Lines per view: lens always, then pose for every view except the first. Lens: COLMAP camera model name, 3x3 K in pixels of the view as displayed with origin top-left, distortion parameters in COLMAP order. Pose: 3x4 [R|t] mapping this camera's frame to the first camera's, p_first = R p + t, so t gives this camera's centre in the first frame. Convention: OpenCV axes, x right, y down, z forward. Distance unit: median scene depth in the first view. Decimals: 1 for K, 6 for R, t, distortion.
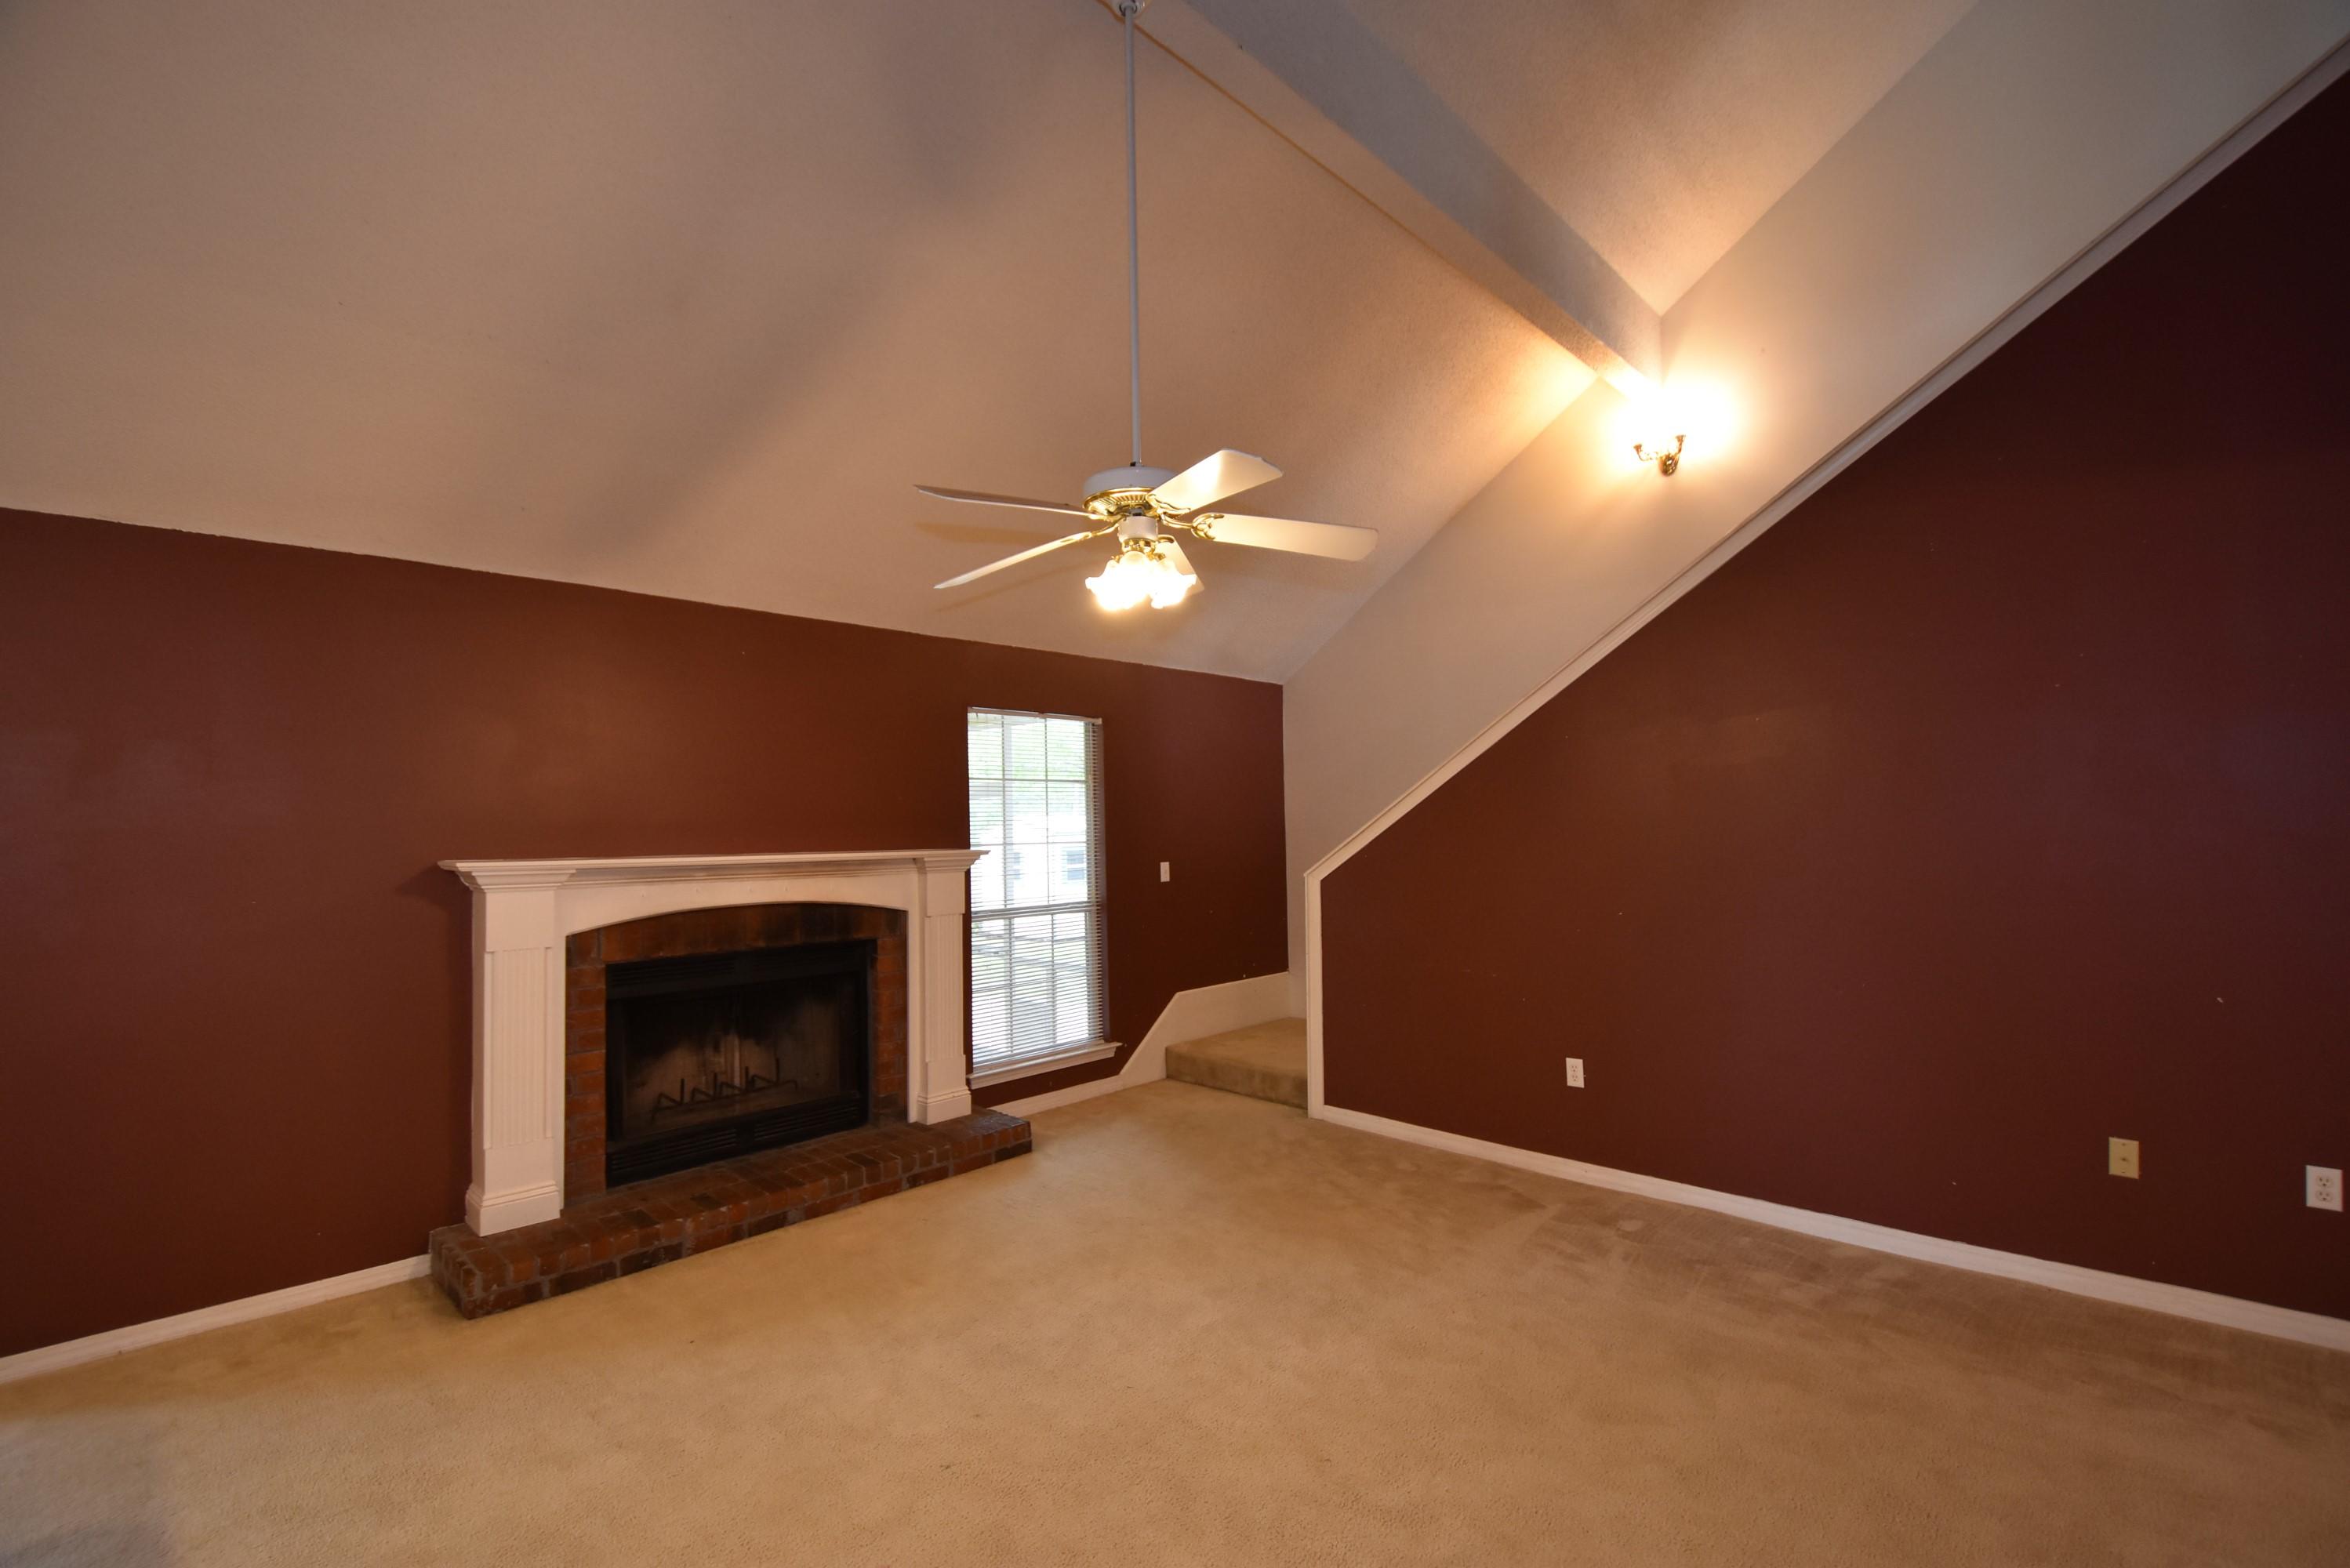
lens RADIAL K [[1021.5, 0, 1179.2], [0, 1021.5, 796.3], [0, 0, 1]] dist [-0.005050, -0.005067]
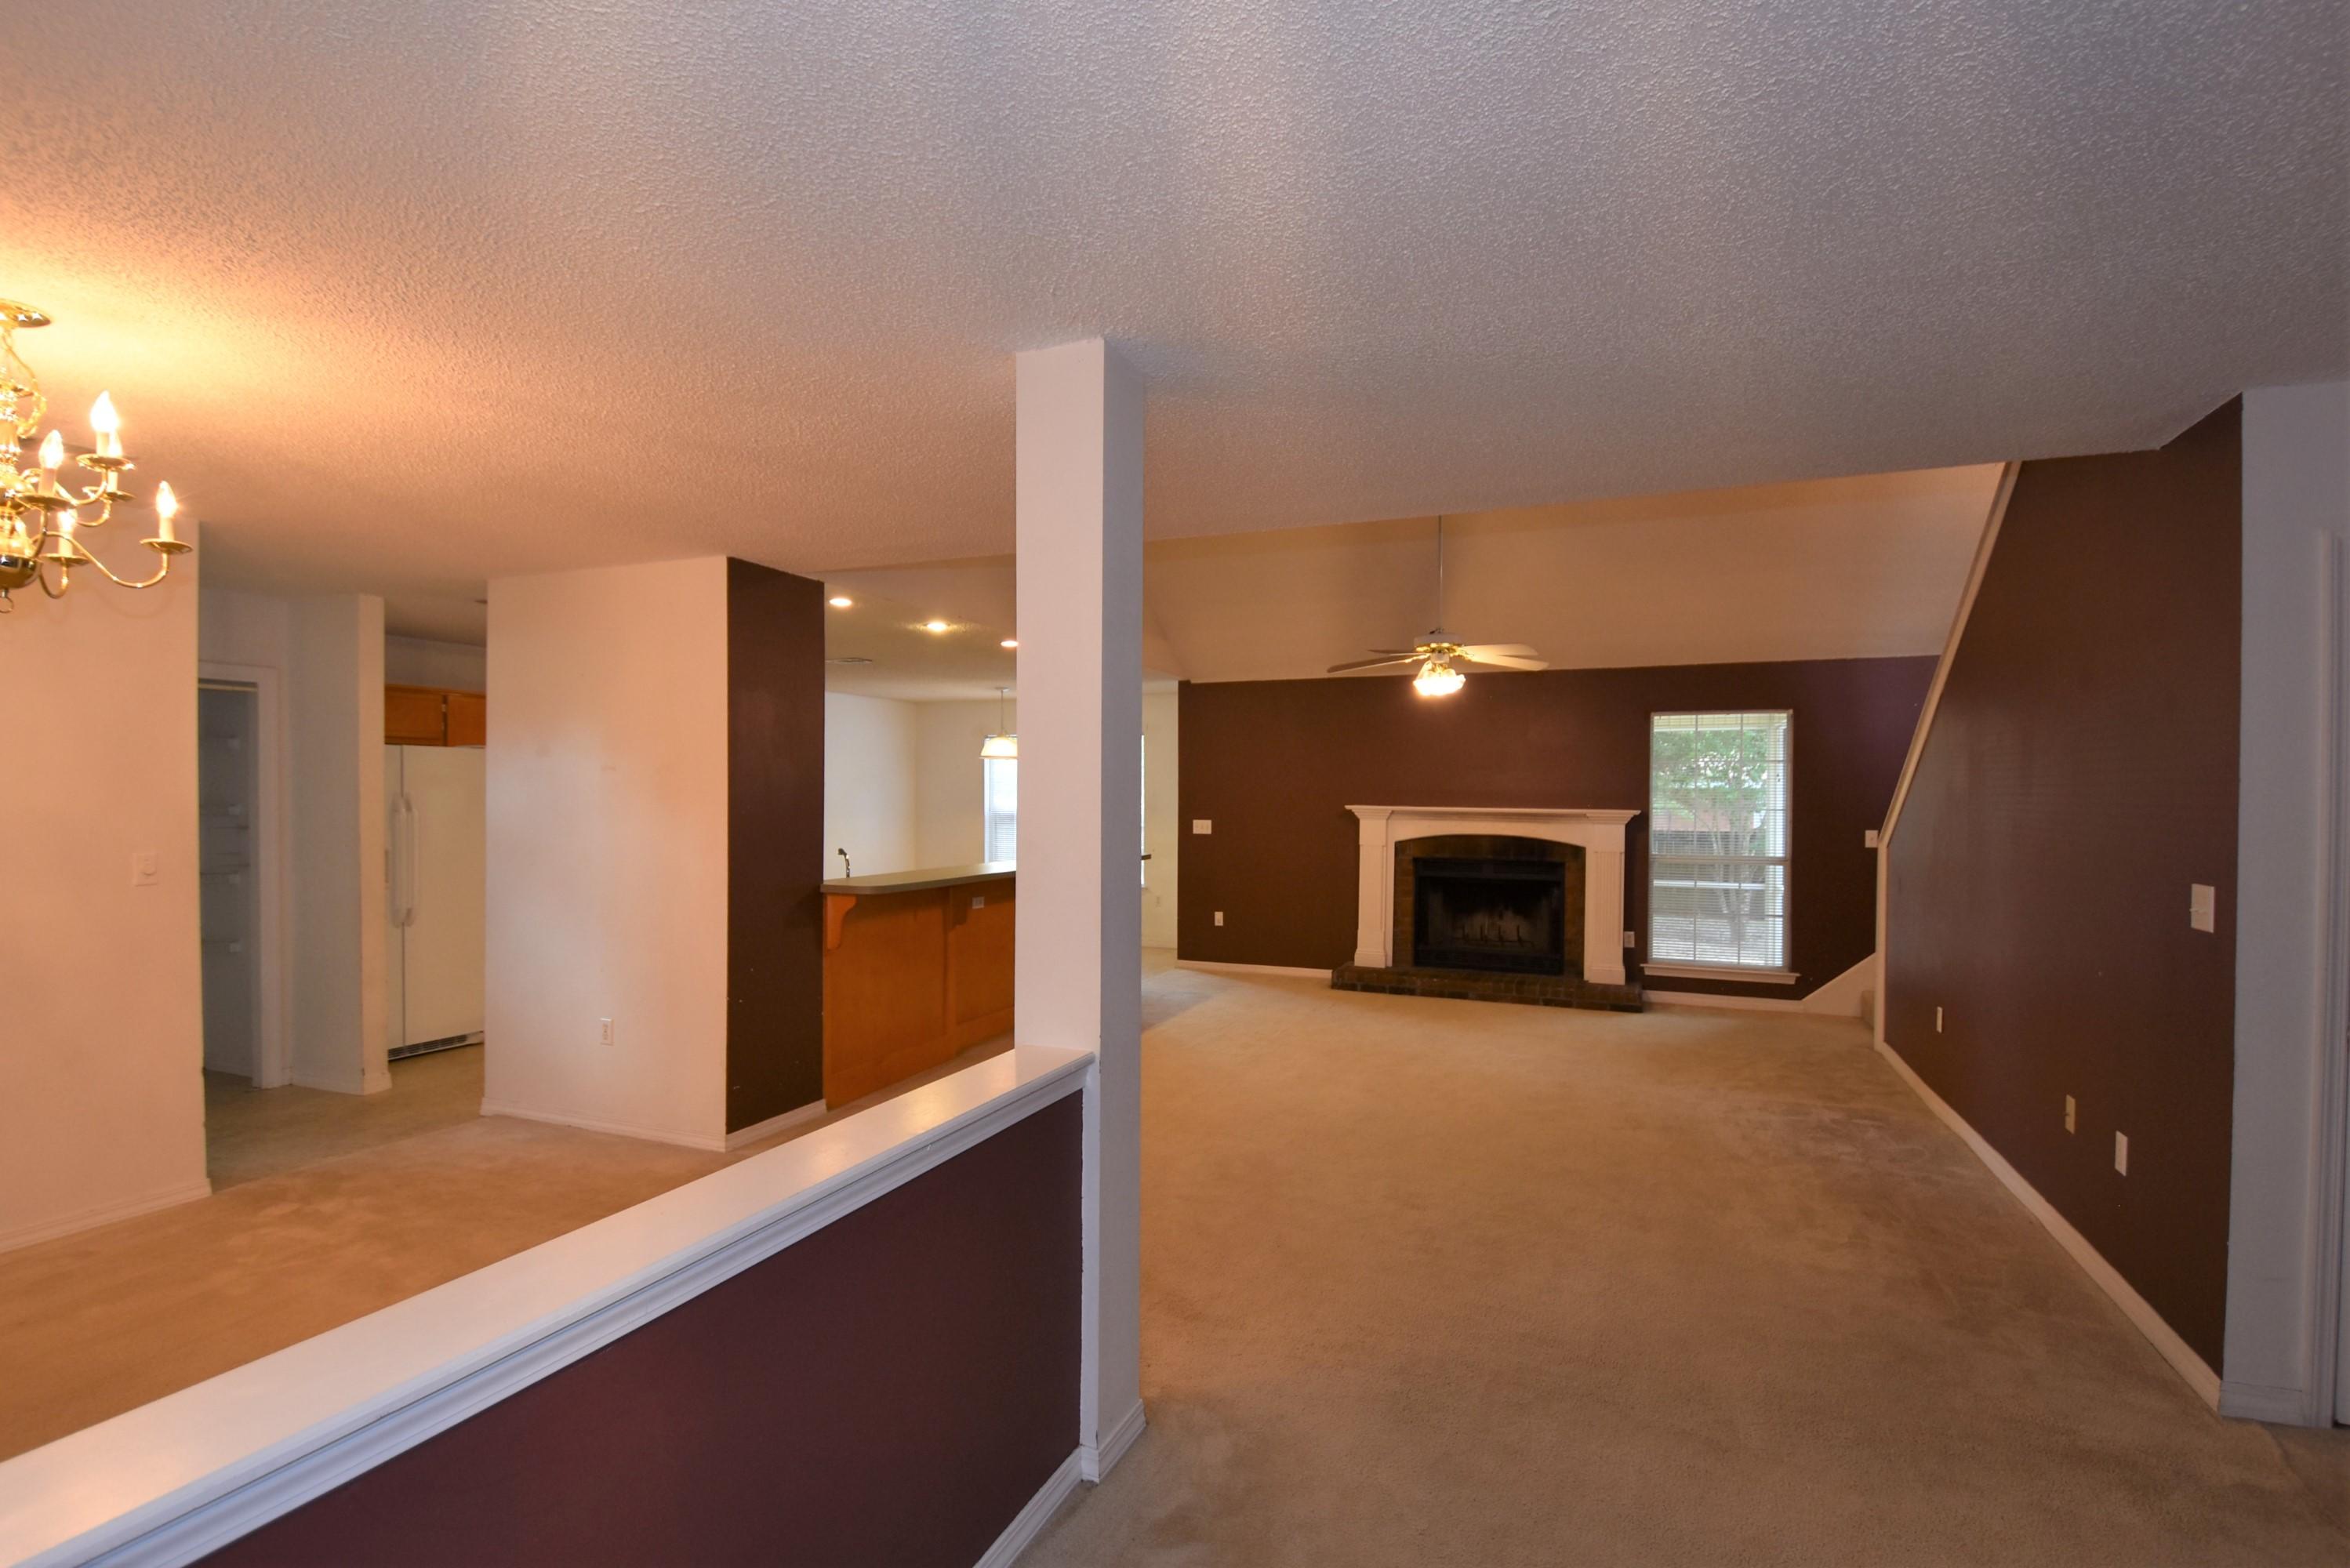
lens RADIAL K [[1021.5, 0, 1172.8], [0, 1021.5, 784.0], [0, 0, 1]] dist [-0.005050, -0.005067]
pose [[0.379160, 0.010624, -0.925270, 1.092509], [0.012215, 0.999789, 0.016485, -0.023184], [0.925250, -0.017553, 0.378951, -0.221389]]
